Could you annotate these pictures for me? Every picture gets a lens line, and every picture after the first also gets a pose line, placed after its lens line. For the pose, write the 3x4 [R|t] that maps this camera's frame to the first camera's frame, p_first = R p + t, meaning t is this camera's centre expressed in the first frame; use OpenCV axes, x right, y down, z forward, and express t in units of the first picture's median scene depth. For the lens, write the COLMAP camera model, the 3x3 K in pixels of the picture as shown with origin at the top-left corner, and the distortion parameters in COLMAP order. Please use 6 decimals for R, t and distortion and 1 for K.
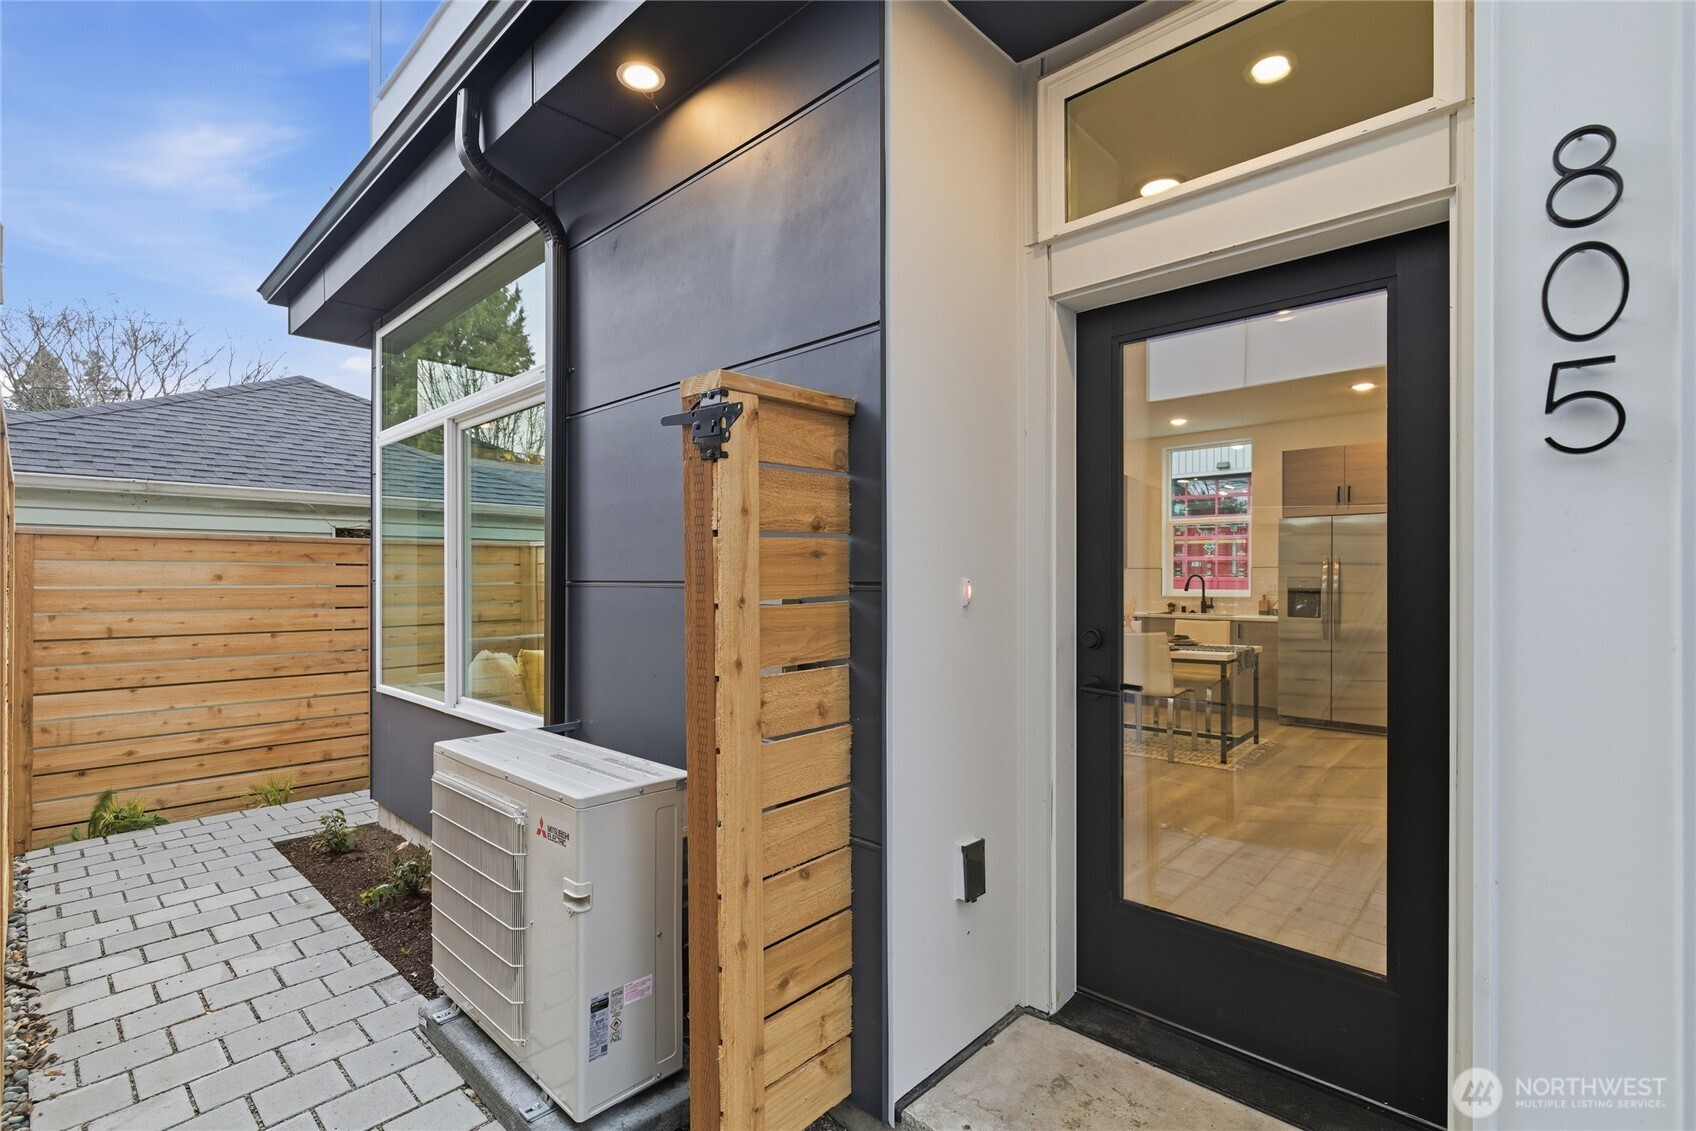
lens RADIAL K [[771.4, 0, 854.6], [0, 771.4, 573.5], [0, 0, 1]] dist [-0.000964, -0.000241]
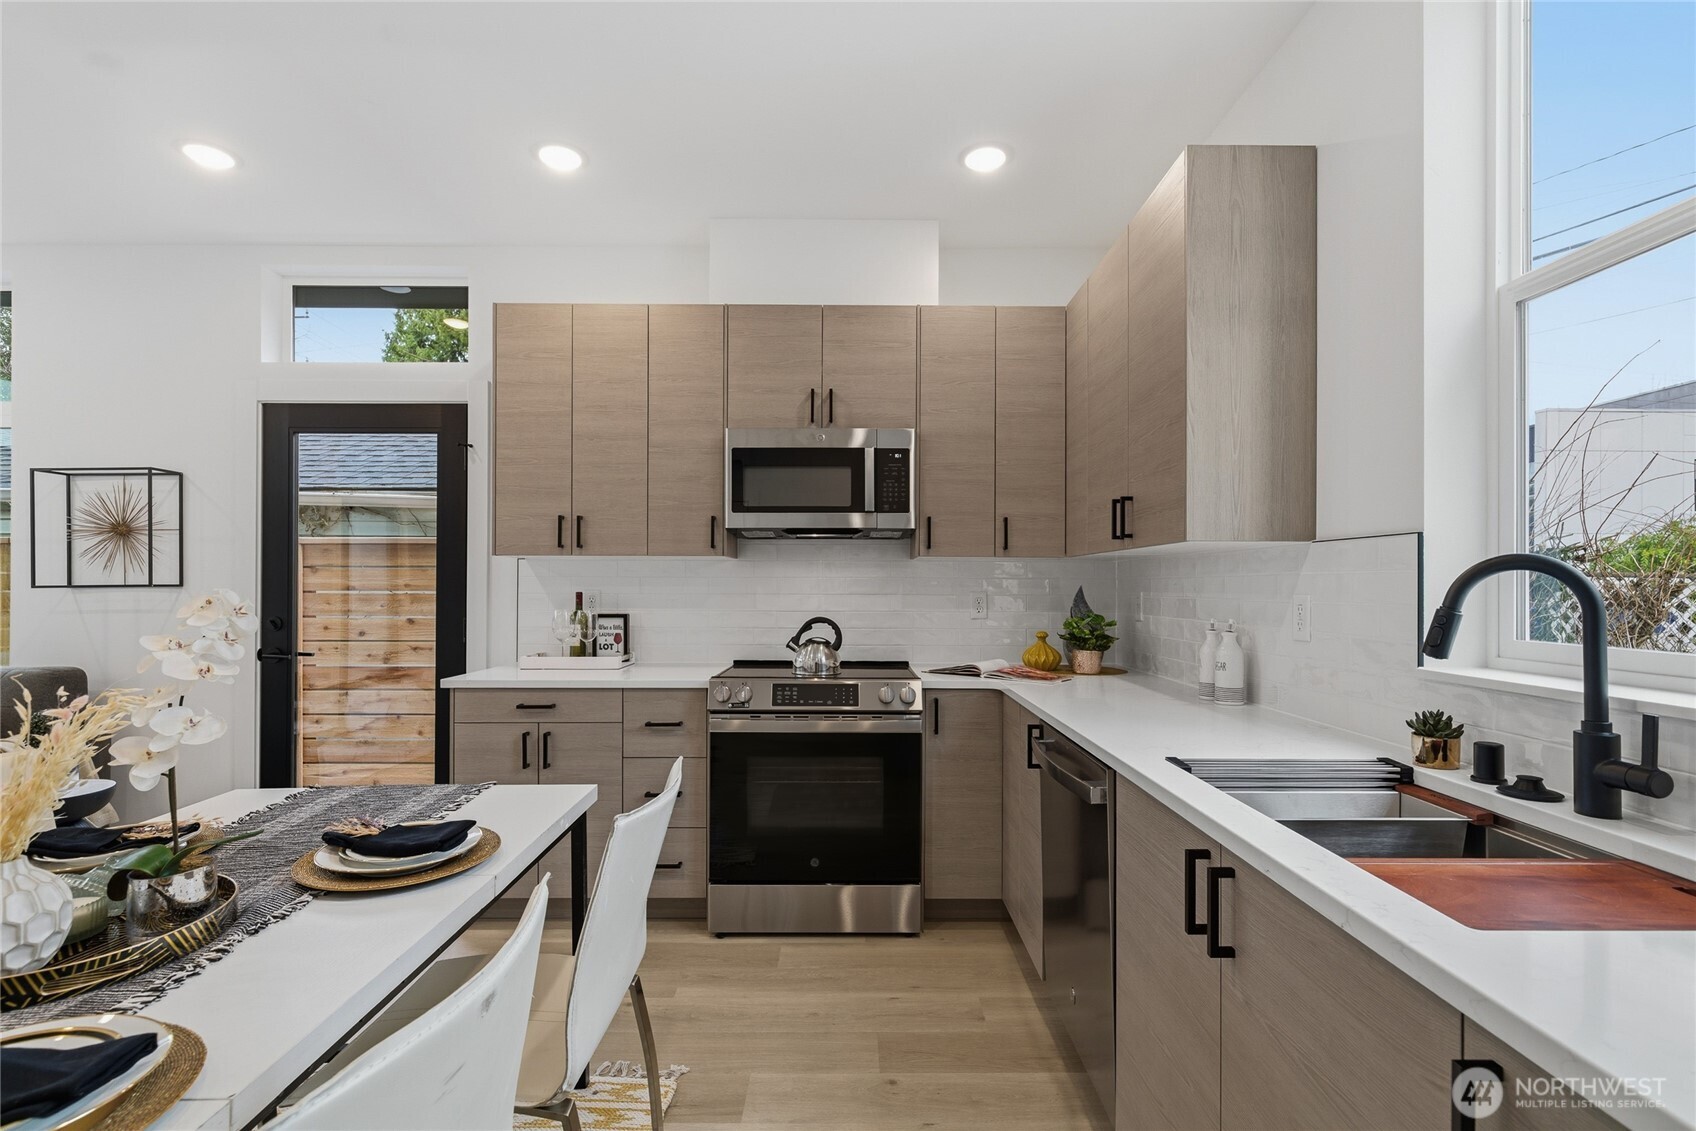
lens RADIAL K [[771.4, 0, 849.4], [0, 771.4, 579.0], [0, 0, 1]] dist [-0.000964, -0.000241]
pose [[0.673521, -0.009587, -0.739106, 0.547674], [0.001509, 0.999932, -0.011595, 0.008971], [0.739167, 0.006694, 0.673489, 0.933064]]
